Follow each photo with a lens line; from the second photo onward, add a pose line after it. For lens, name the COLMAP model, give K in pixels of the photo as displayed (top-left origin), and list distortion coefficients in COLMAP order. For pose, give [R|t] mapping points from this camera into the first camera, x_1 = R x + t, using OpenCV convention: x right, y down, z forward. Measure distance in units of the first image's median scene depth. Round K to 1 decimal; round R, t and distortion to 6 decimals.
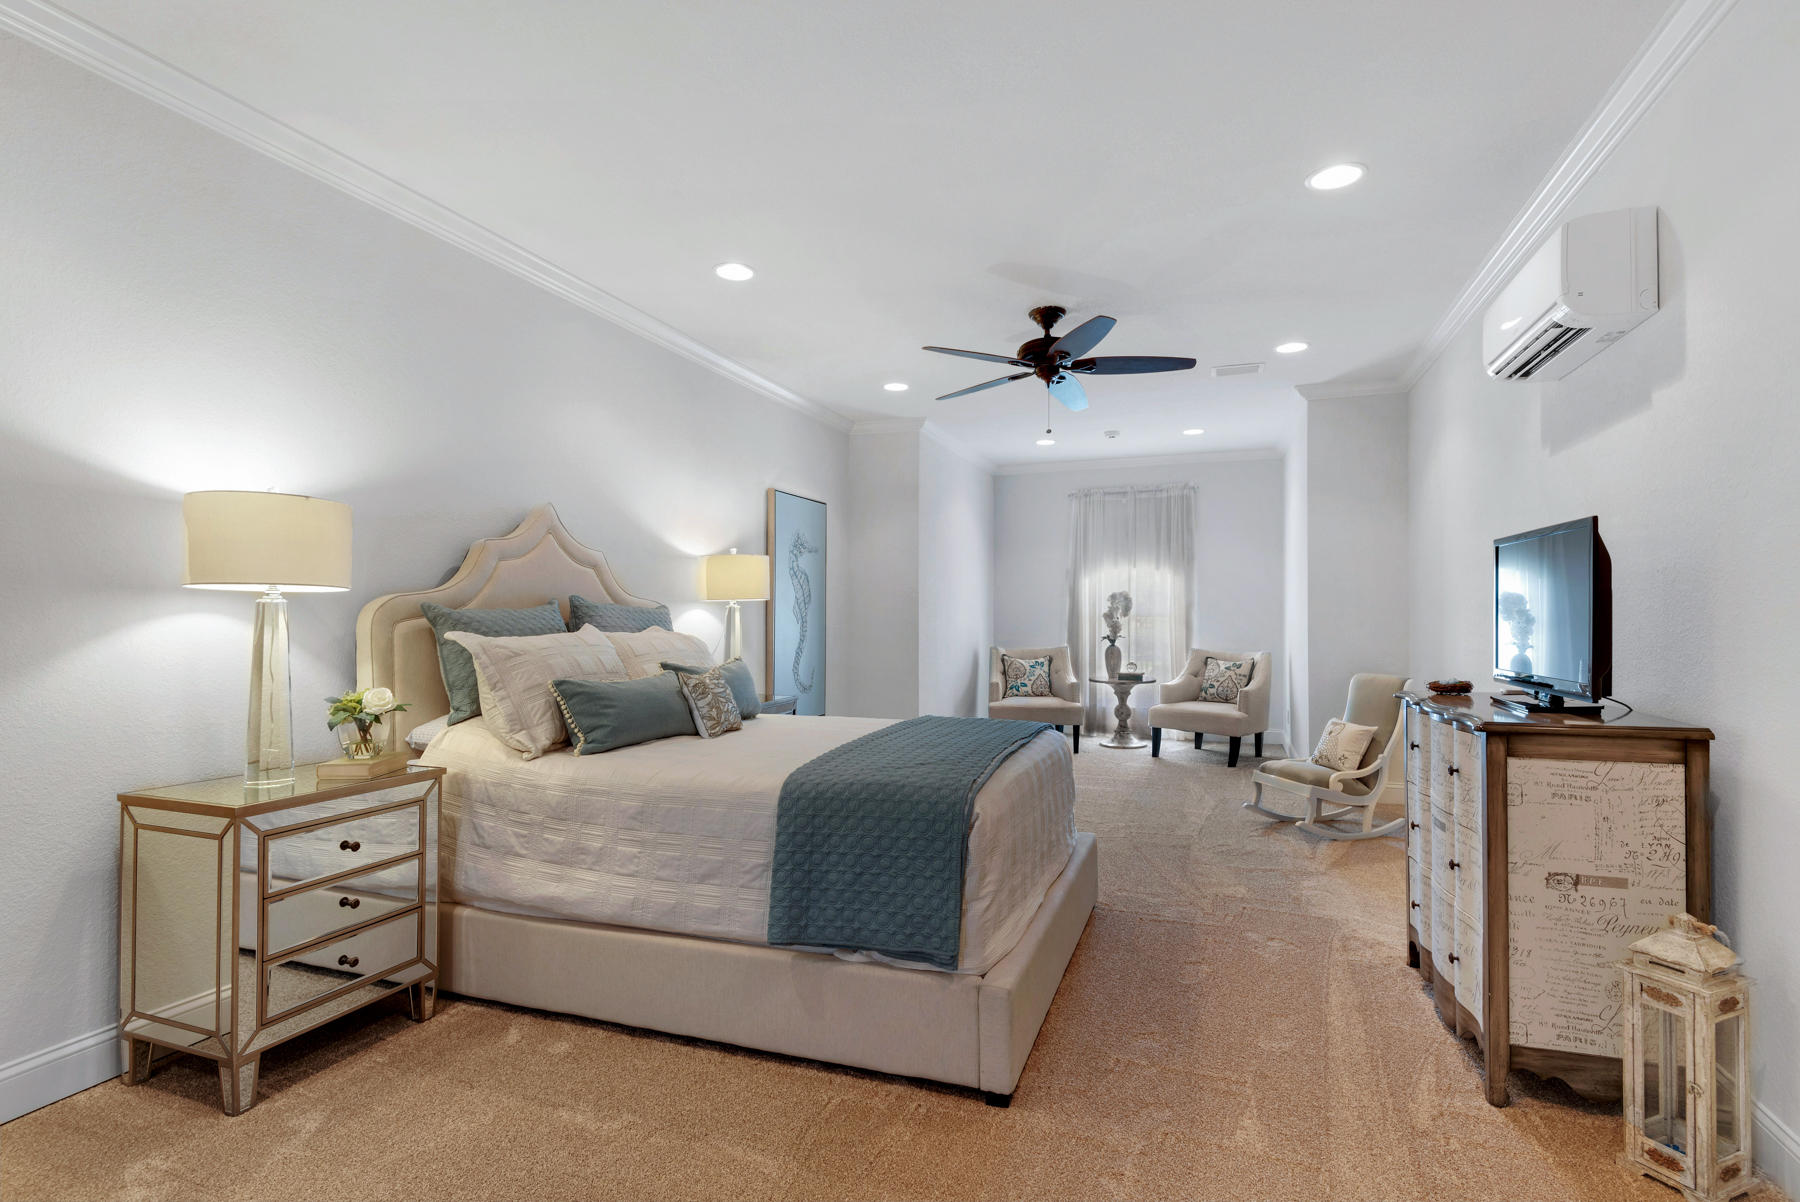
lens RADIAL K [[914.0, 0, 899.3], [0, 914.0, 602.2], [0, 0, 1]] dist [0.005400, -0.004225]
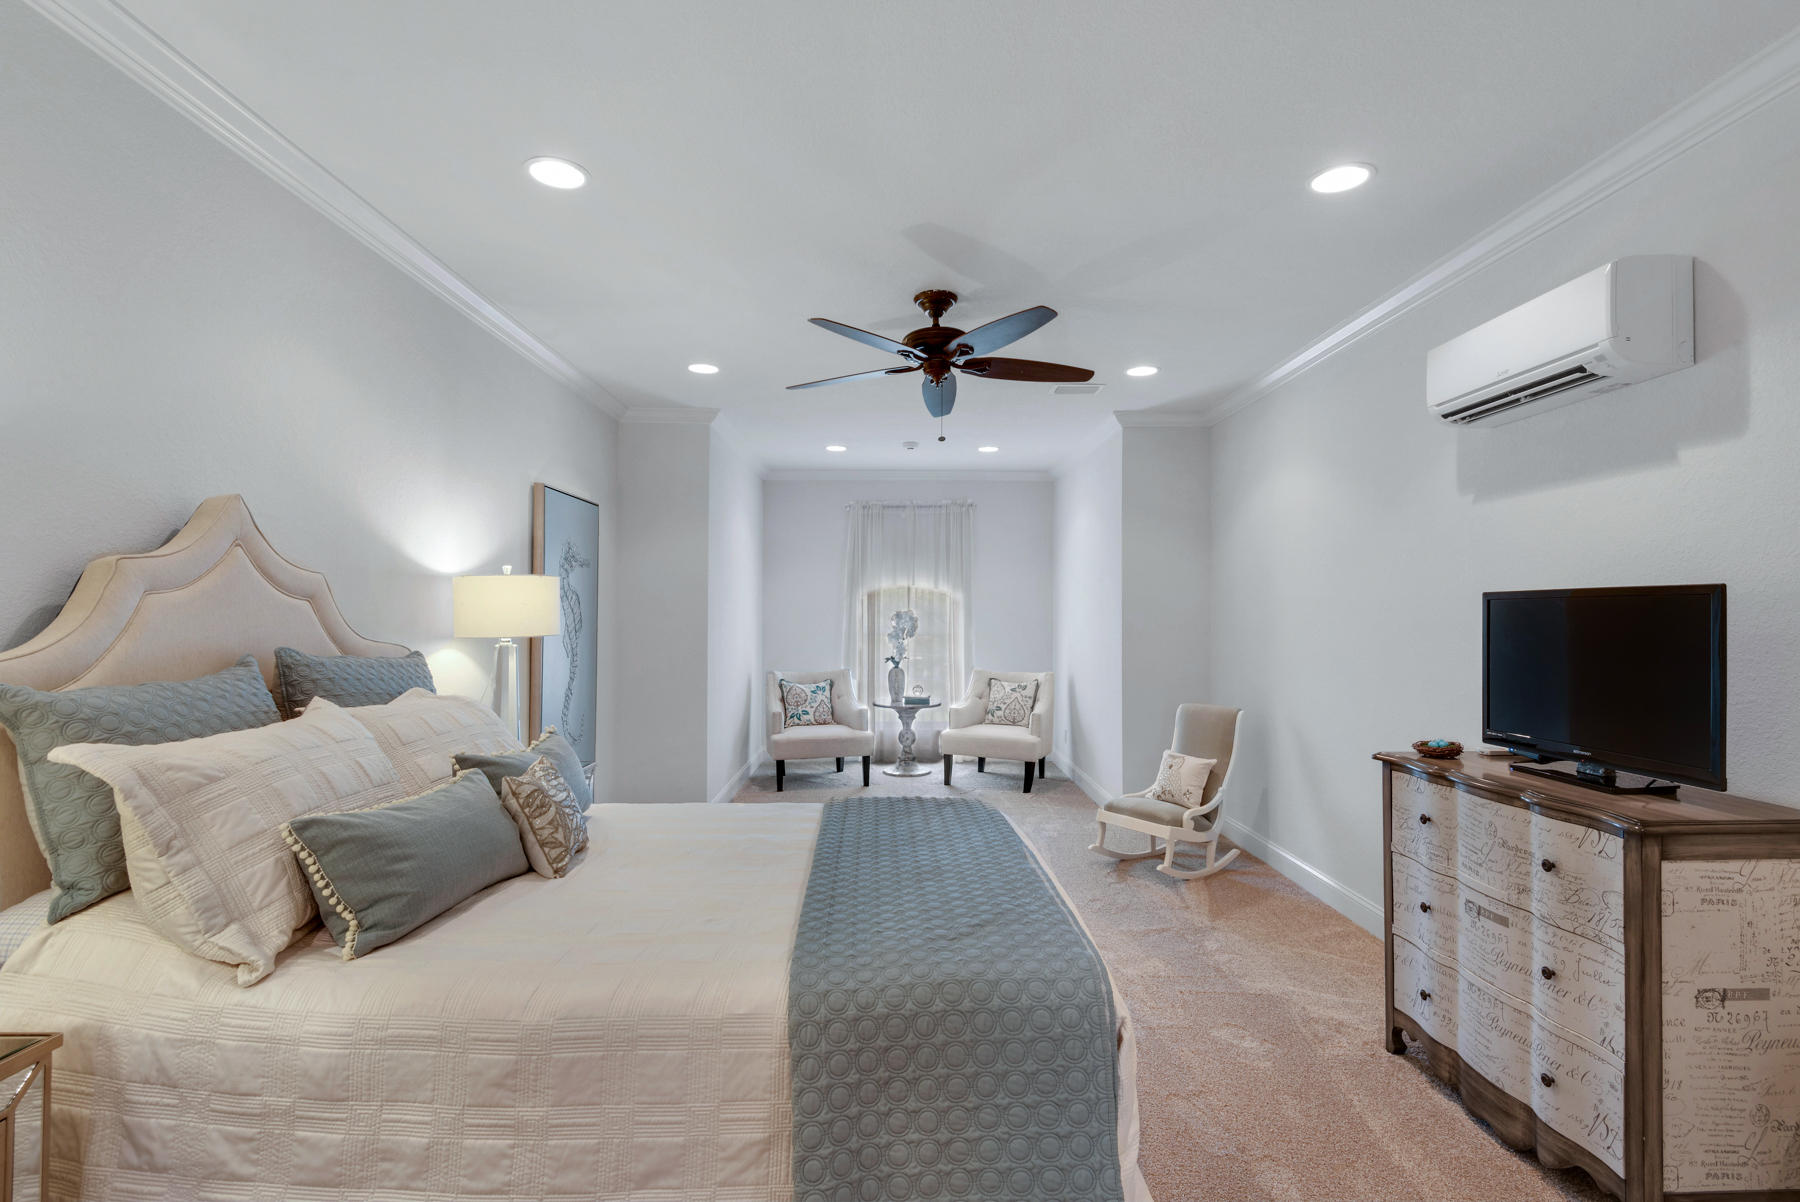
lens RADIAL K [[884.6, 0, 909.6], [0, 884.6, 601.4], [0, 0, 1]] dist [0.004760, -0.005957]
pose [[0.930807, 0.007556, 0.365434, -0.203349], [-0.007817, 0.999969, -0.000767, -0.046805], [-0.365429, -0.002142, 0.930837, 0.323419]]
